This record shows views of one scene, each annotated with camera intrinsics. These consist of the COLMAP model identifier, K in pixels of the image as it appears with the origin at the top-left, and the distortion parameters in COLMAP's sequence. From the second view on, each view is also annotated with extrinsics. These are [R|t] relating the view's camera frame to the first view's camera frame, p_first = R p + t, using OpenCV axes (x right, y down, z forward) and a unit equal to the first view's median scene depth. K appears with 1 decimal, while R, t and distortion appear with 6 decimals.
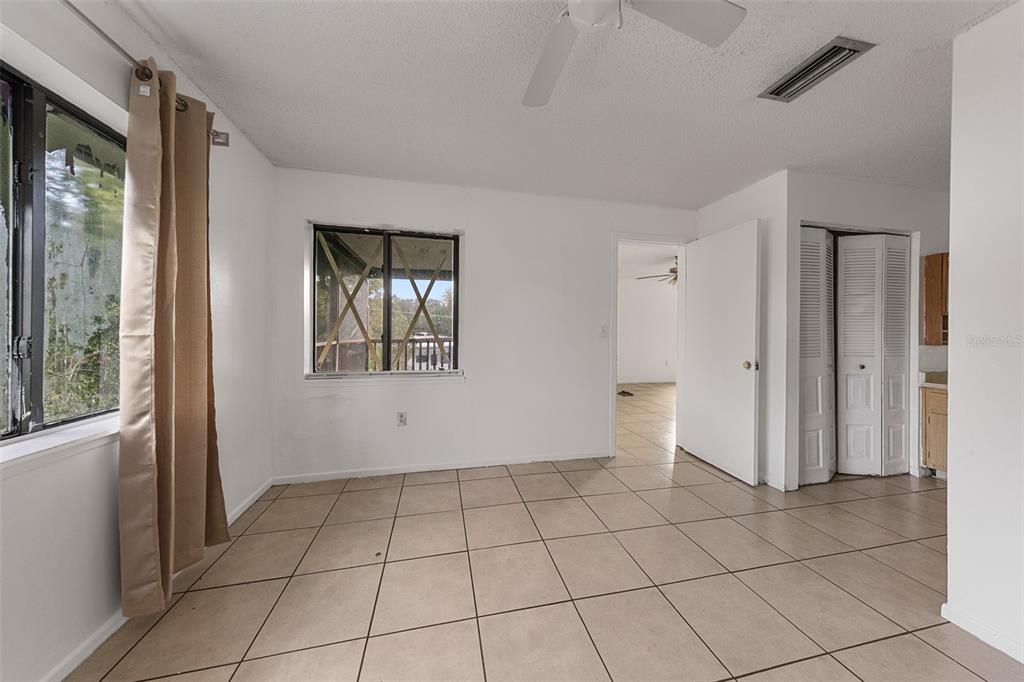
lens RADIAL K [[334.8, 0, 510.1], [0, 334.8, 329.7], [0, 0, 1]] dist [0.000045, 0.000001]
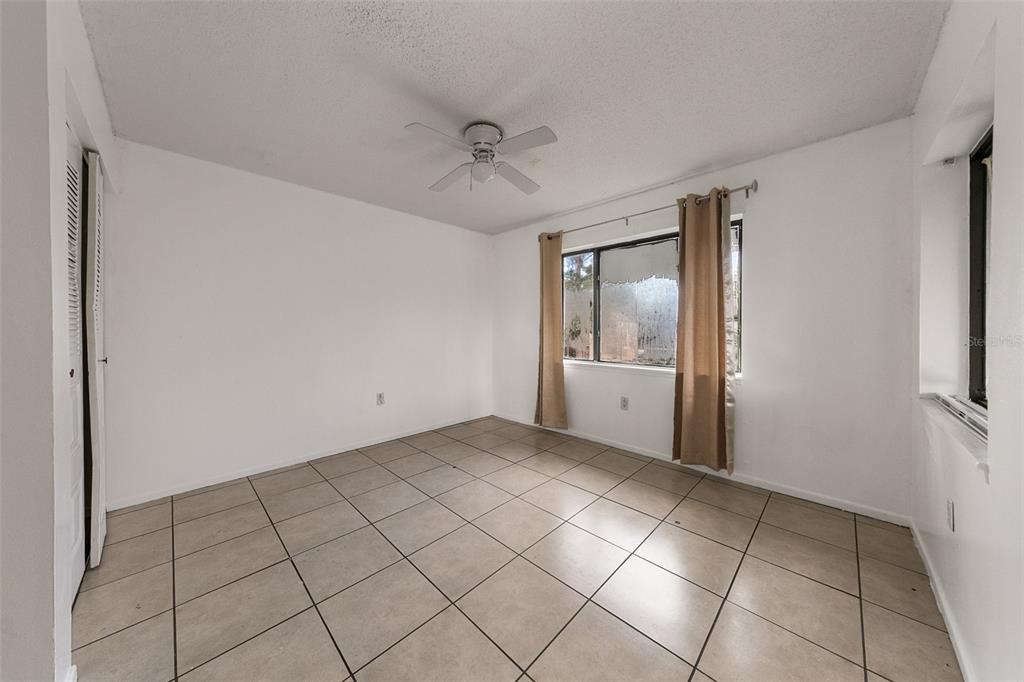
lens RADIAL K [[334.8, 0, 510.1], [0, 334.8, 329.7], [0, 0, 1]] dist [0.000045, 0.000001]
pose [[-0.838808, -0.001996, -0.544423, 0.571327], [-0.002783, 0.999996, 0.000622, 0.007281], [0.544420, 0.002037, -0.838810, 1.316675]]
